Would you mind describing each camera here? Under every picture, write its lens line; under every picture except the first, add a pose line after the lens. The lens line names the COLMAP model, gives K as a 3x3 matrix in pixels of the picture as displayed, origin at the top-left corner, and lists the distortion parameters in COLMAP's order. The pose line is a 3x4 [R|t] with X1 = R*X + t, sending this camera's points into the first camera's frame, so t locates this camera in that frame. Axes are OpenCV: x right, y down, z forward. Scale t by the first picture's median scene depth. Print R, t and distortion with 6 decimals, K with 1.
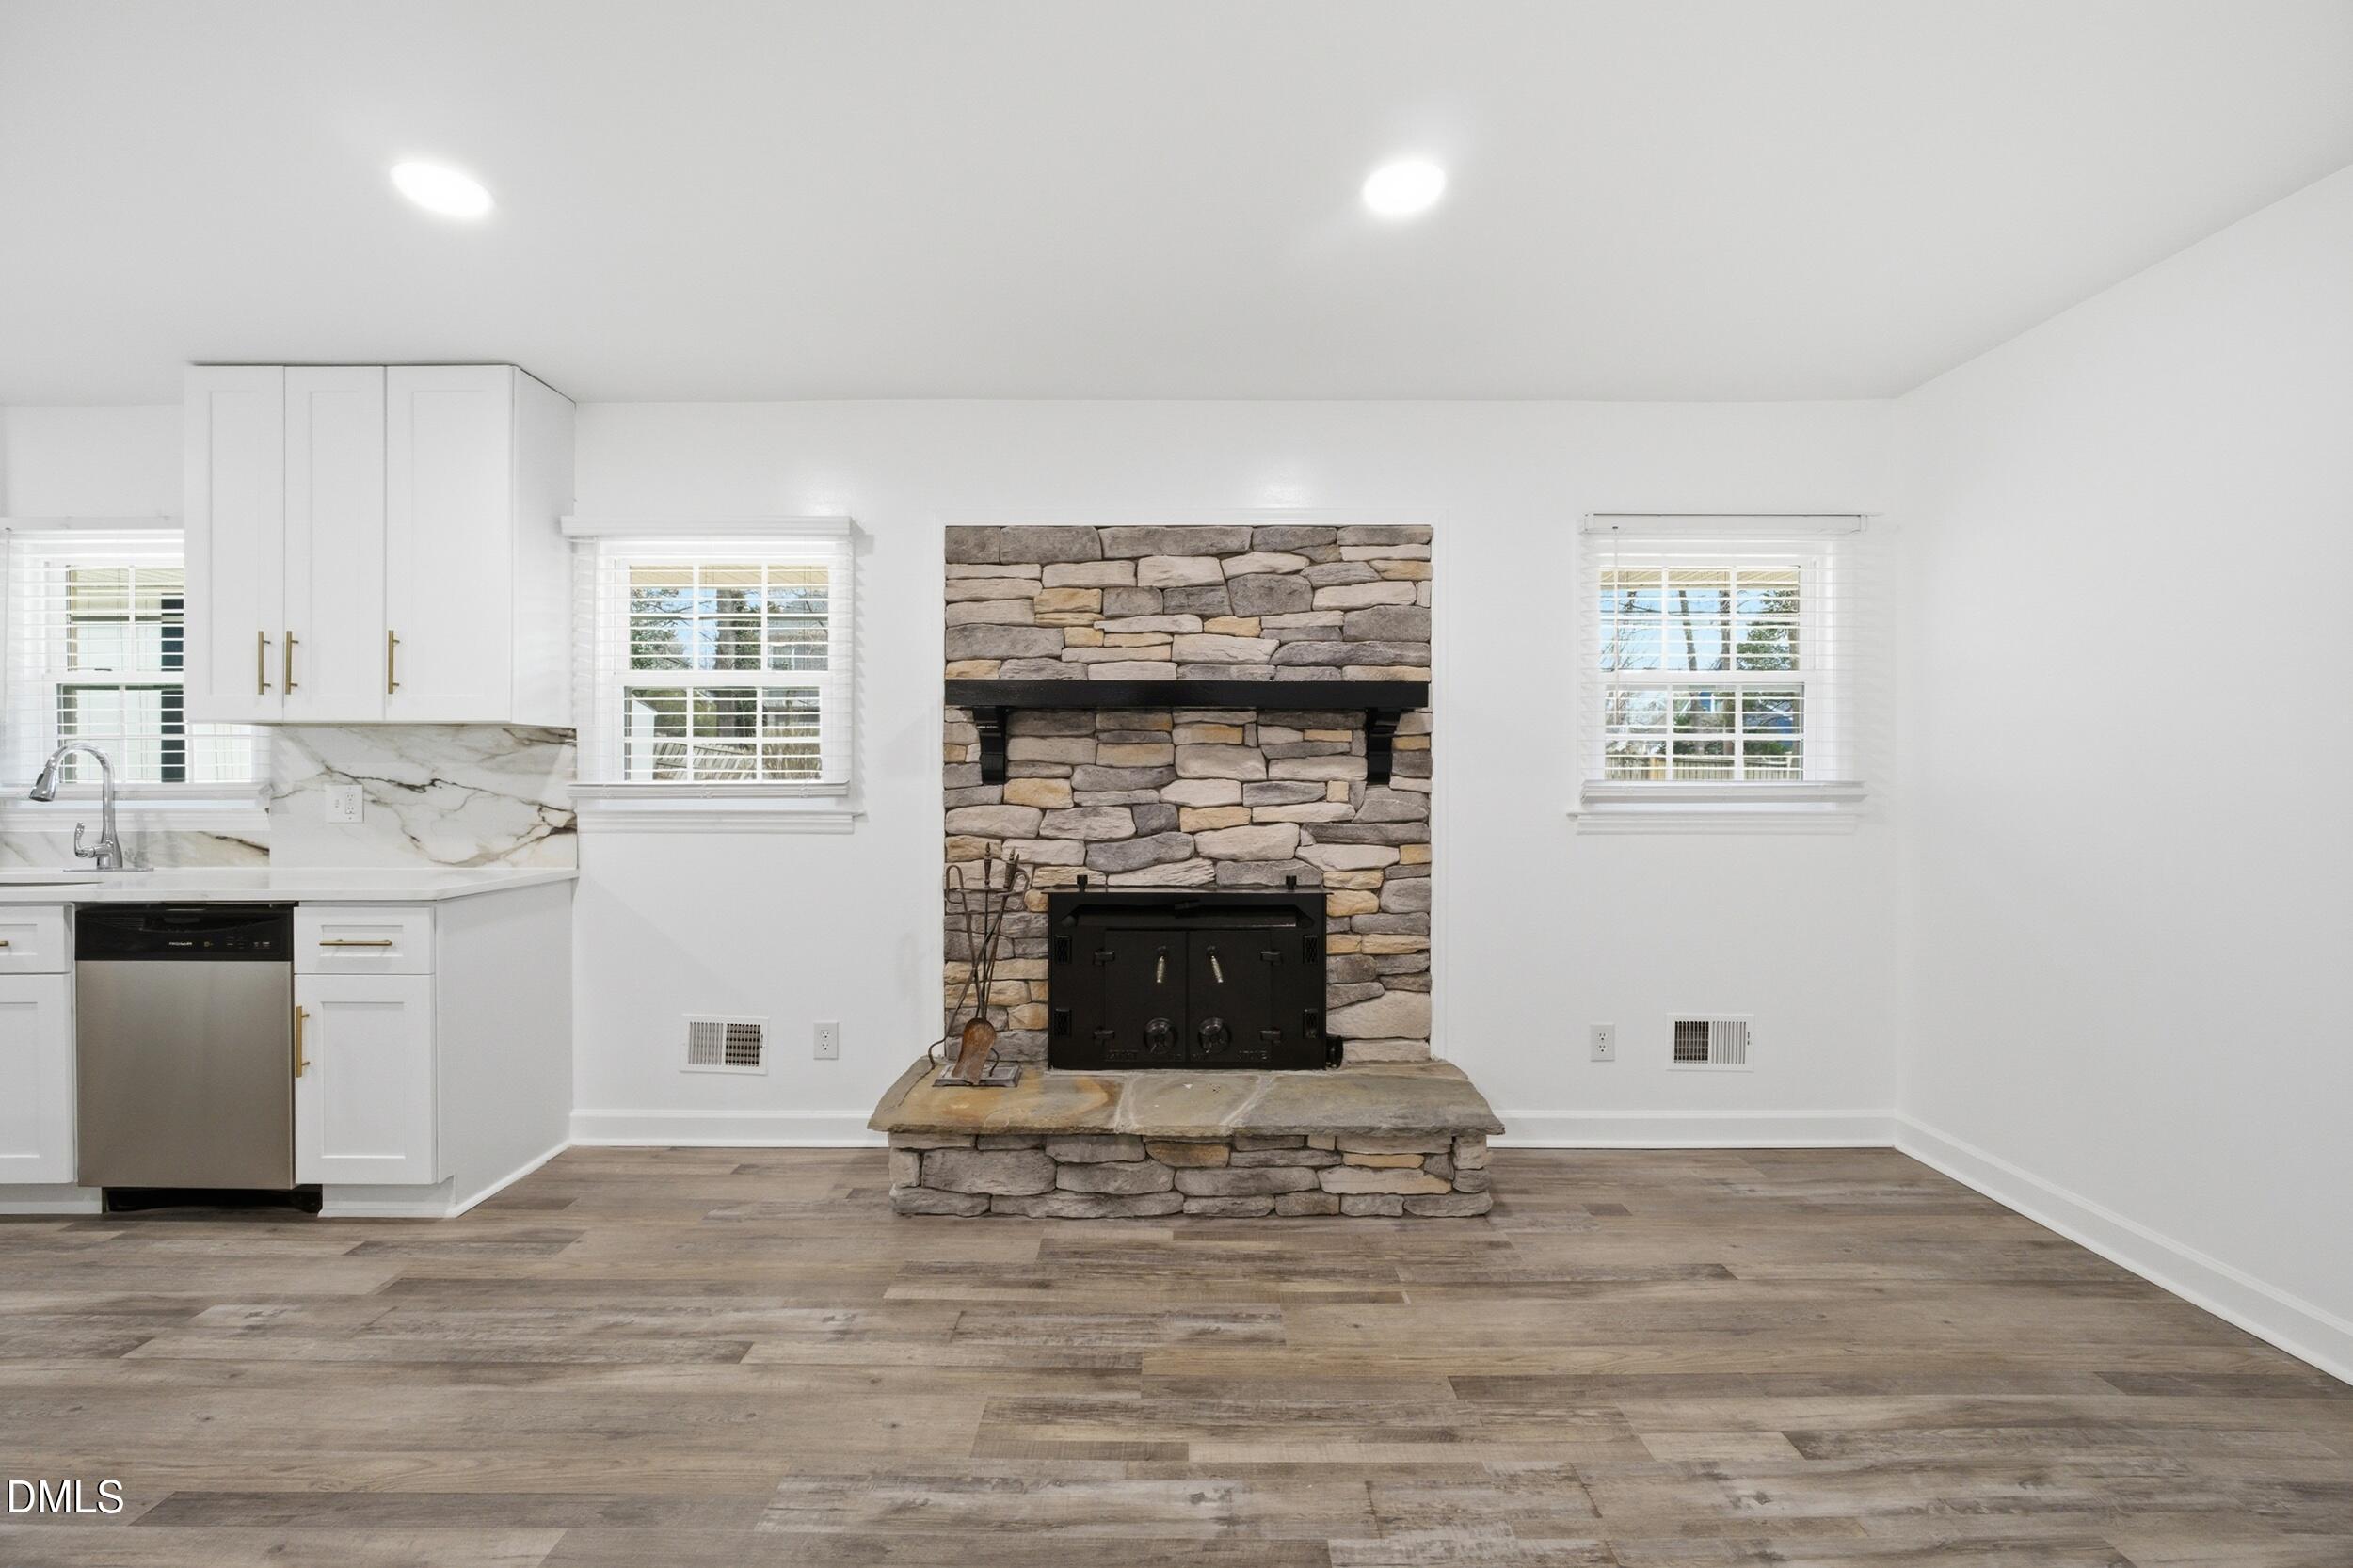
lens RADIAL K [[1036.6, 0, 1176.5], [0, 1036.6, 784.0], [0, 0, 1]] dist [-0.002681, 0.004027]
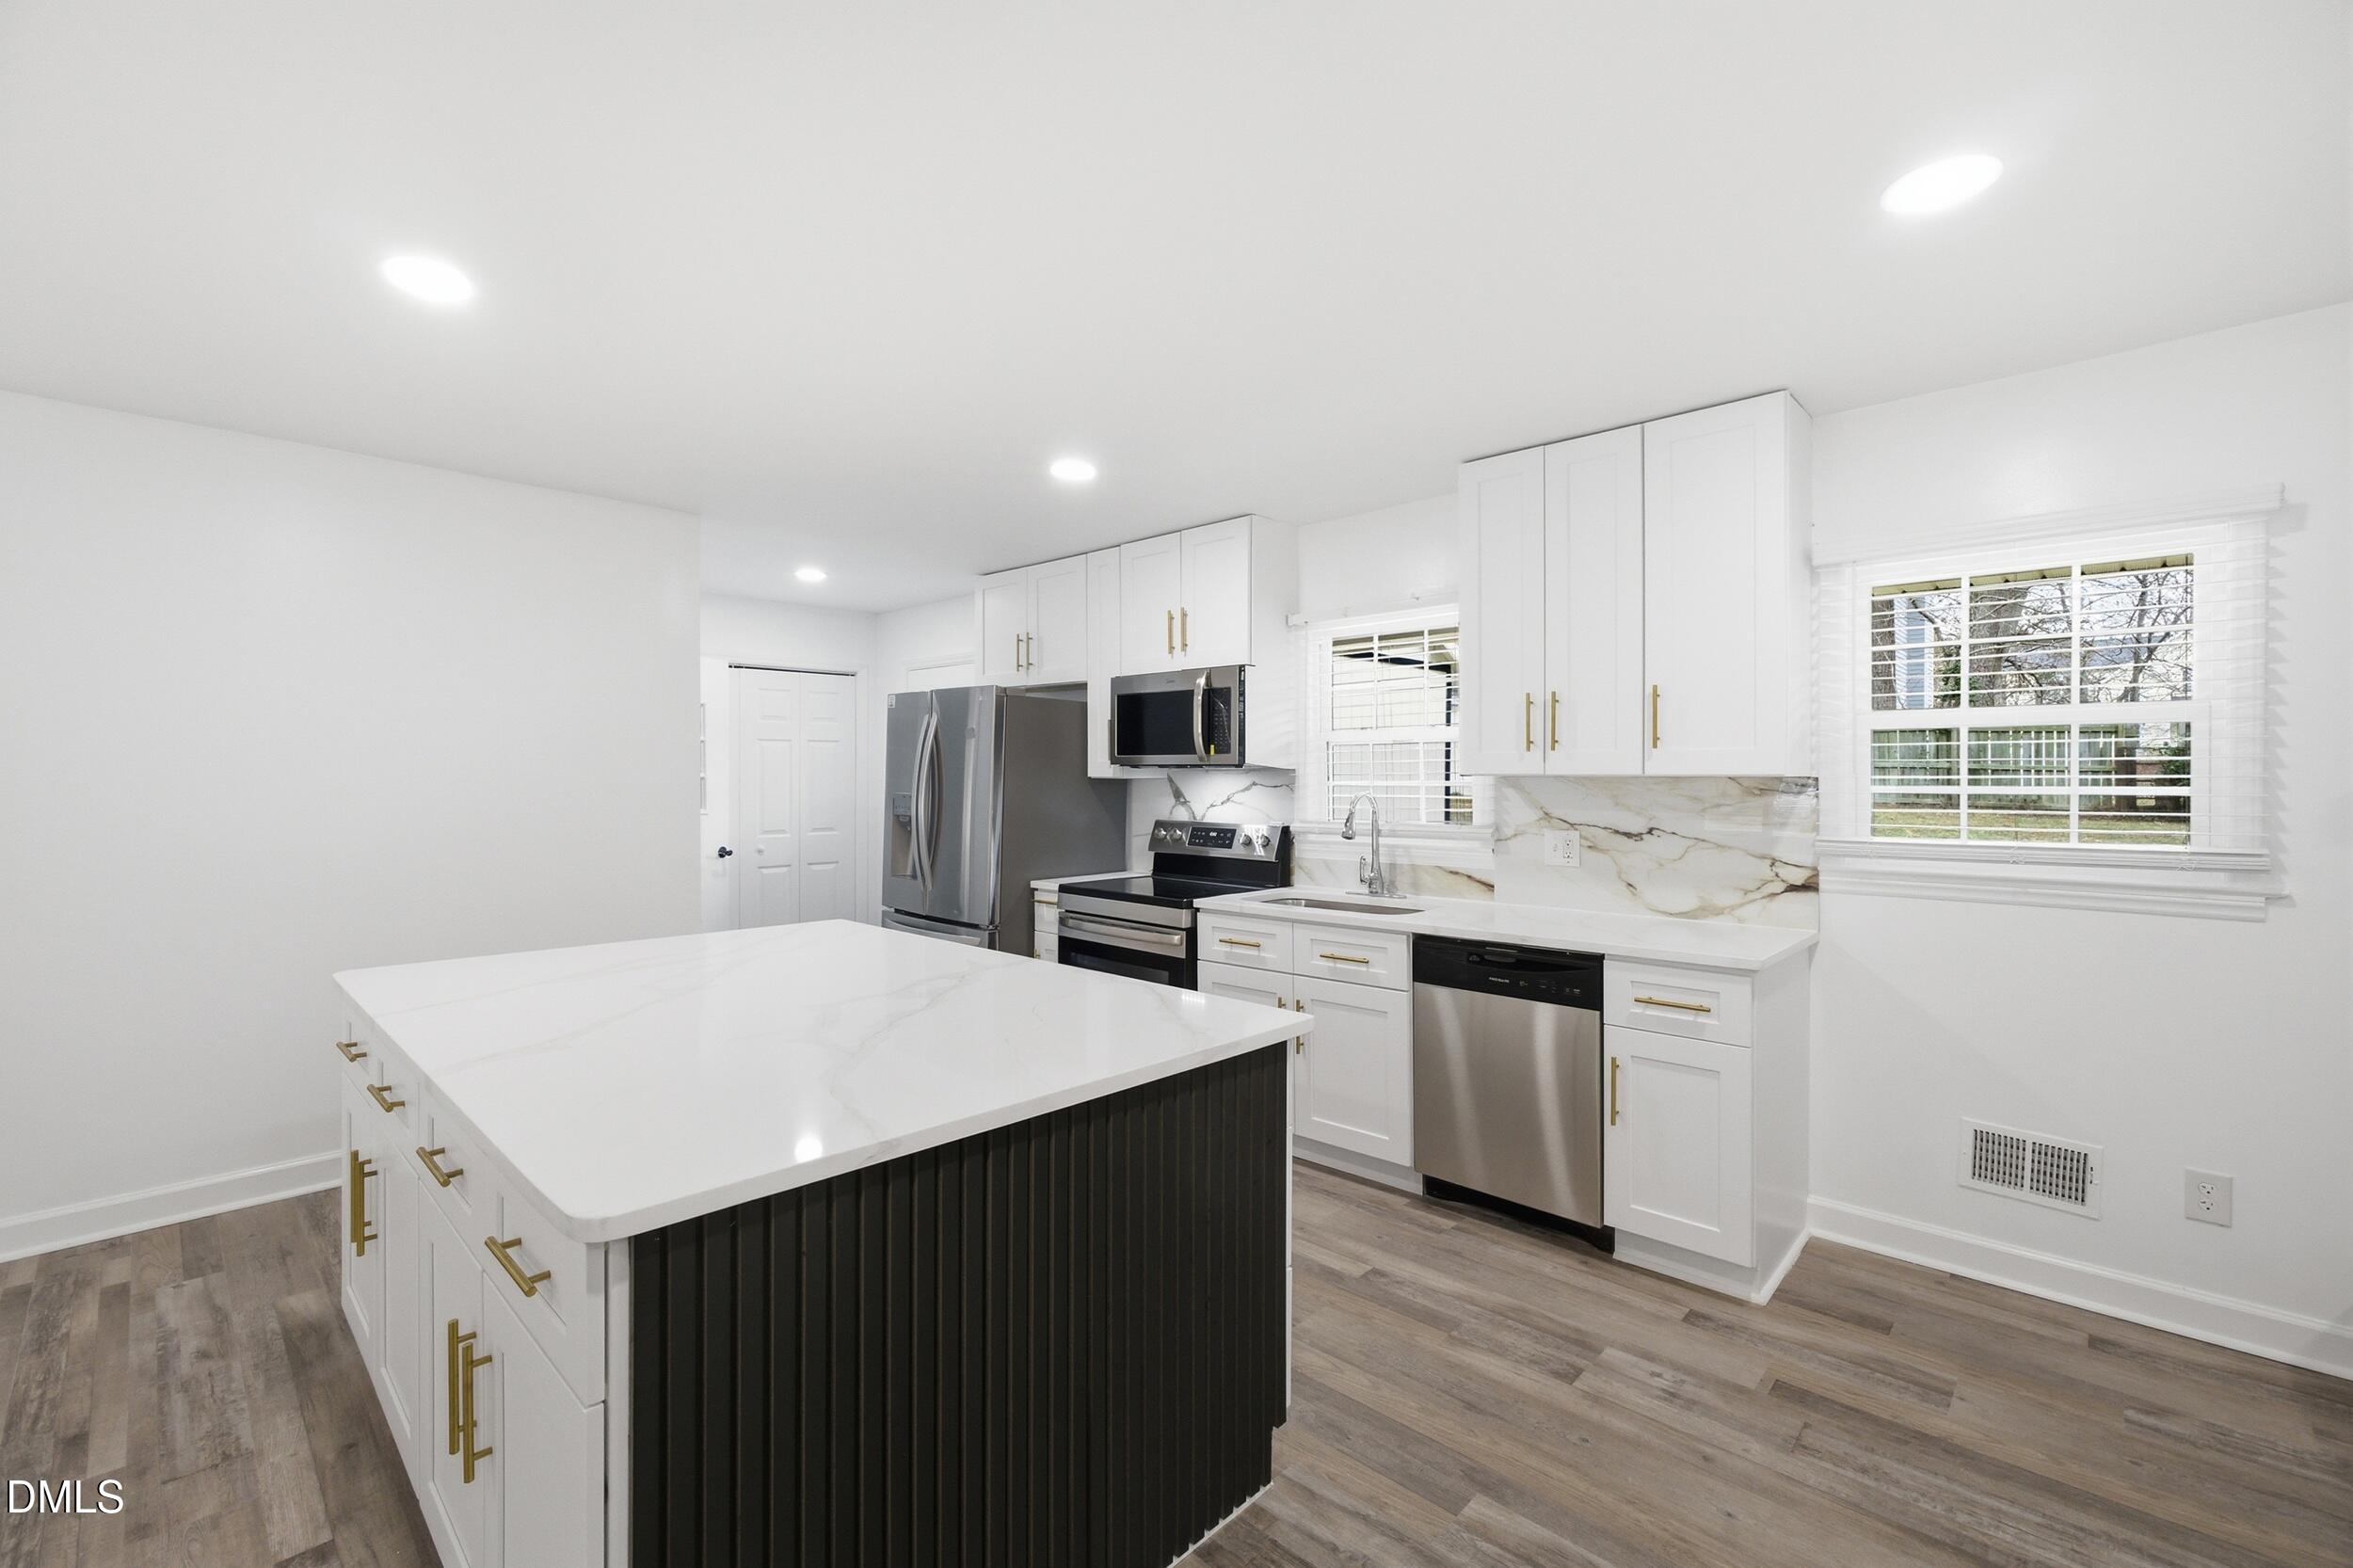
lens RADIAL K [[1036.6, 0, 1176.5], [0, 1036.6, 784.0], [0, 0, 1]] dist [-0.002681, 0.004027]
pose [[0.731931, 0.002196, -0.681375, -0.382977], [-0.001114, 0.999997, 0.002025, -0.050008], [0.681378, -0.000723, 0.731931, -0.046492]]
